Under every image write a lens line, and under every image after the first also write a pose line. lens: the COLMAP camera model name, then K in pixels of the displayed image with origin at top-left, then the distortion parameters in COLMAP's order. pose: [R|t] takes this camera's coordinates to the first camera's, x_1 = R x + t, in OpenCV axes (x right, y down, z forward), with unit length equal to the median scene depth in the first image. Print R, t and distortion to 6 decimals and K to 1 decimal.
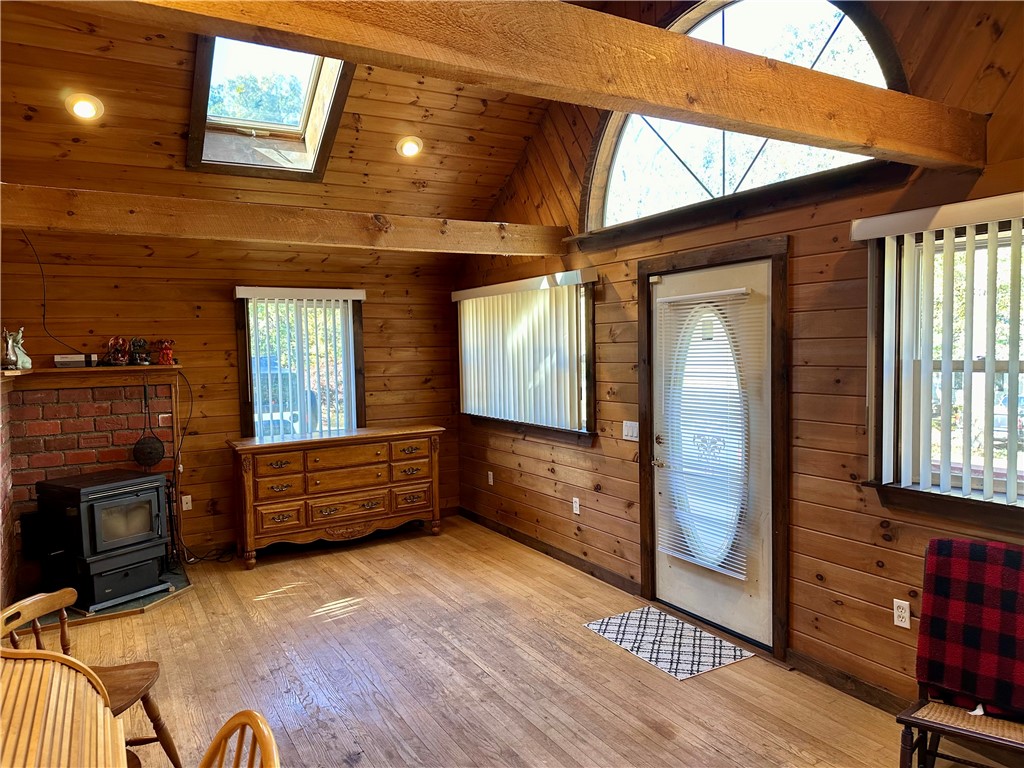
lens RADIAL K [[713.8, 0, 513.8], [0, 713.8, 393.4], [0, 0, 1]] dist [0.080377, -0.099358]
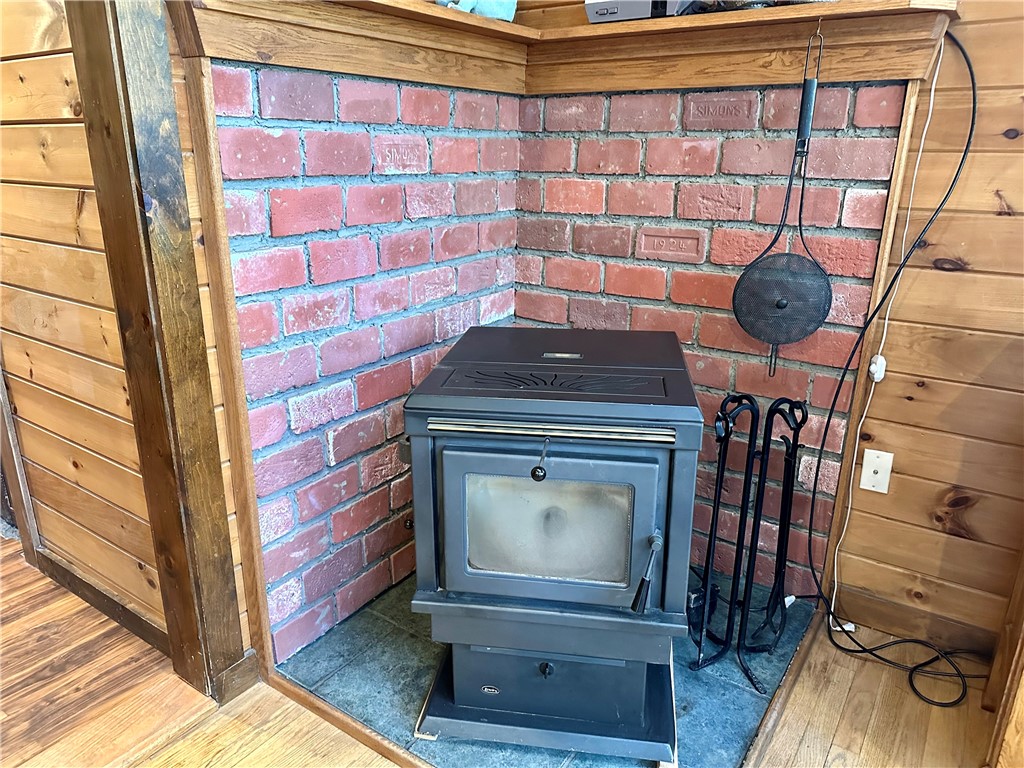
lens RADIAL K [[713.8, 0, 512.5], [0, 713.8, 387.7], [0, 0, 1]] dist [0.080377, -0.099358]
pose [[0.426068, 0.309801, -0.849994, -0.258183], [-0.078067, 0.948626, 0.306618, 0.026572], [0.901317, -0.064284, 0.428364, 0.726617]]
